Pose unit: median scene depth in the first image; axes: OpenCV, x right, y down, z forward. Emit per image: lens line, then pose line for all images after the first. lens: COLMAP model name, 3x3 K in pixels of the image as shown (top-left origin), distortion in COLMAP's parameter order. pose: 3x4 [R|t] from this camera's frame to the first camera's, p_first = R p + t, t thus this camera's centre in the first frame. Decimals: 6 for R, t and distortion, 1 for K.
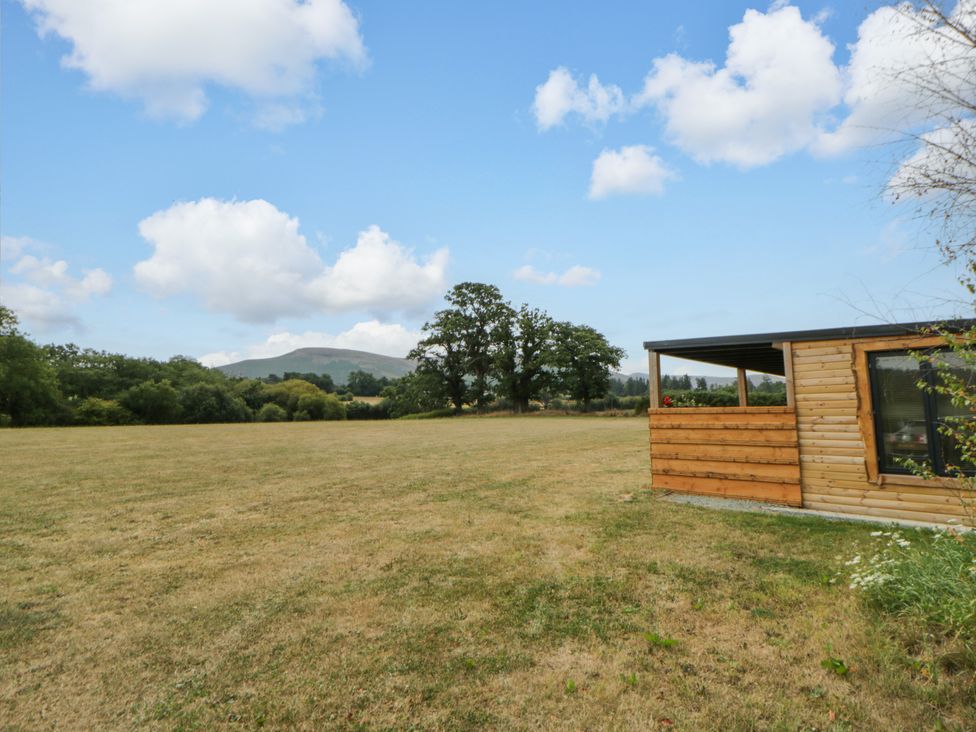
lens RADIAL K [[508.1, 0, 503.7], [0, 508.1, 356.9], [0, 0, 1]] dist [0.003450, -0.016104]
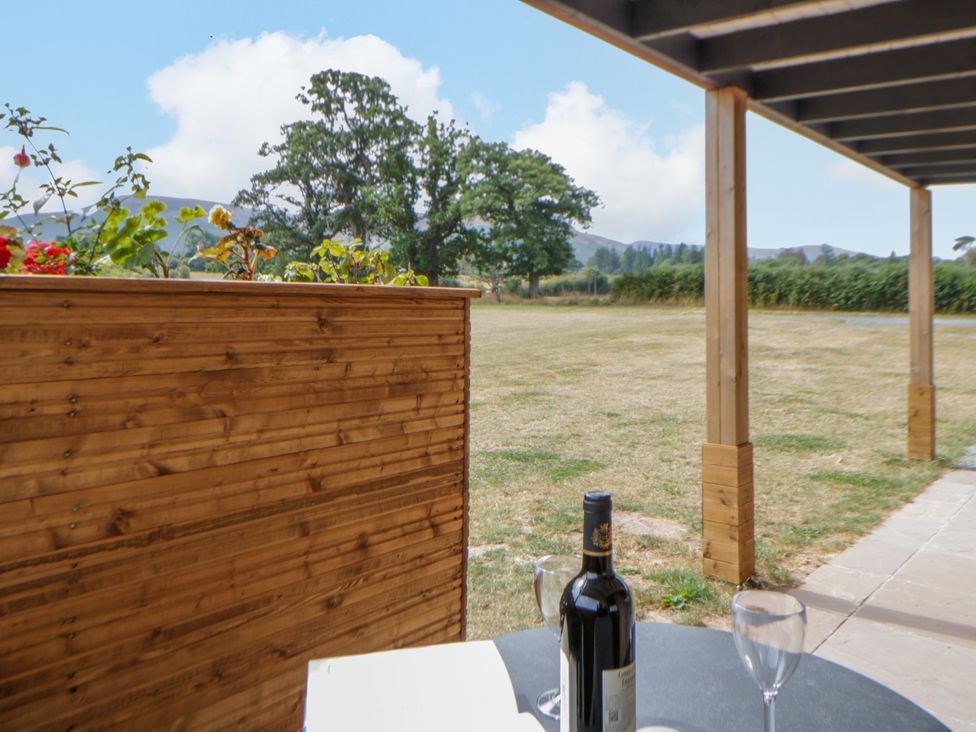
lens RADIAL K [[765.1, 0, 517.8], [0, 765.1, 313.0], [0, 0, 1]] dist [0.004448, 0.000043]
pose [[0.995451, -0.000162, 0.095273, 0.051386], [-0.011984, 0.991843, 0.126902, 0.011157], [-0.094516, -0.127466, 0.987329, 0.097100]]
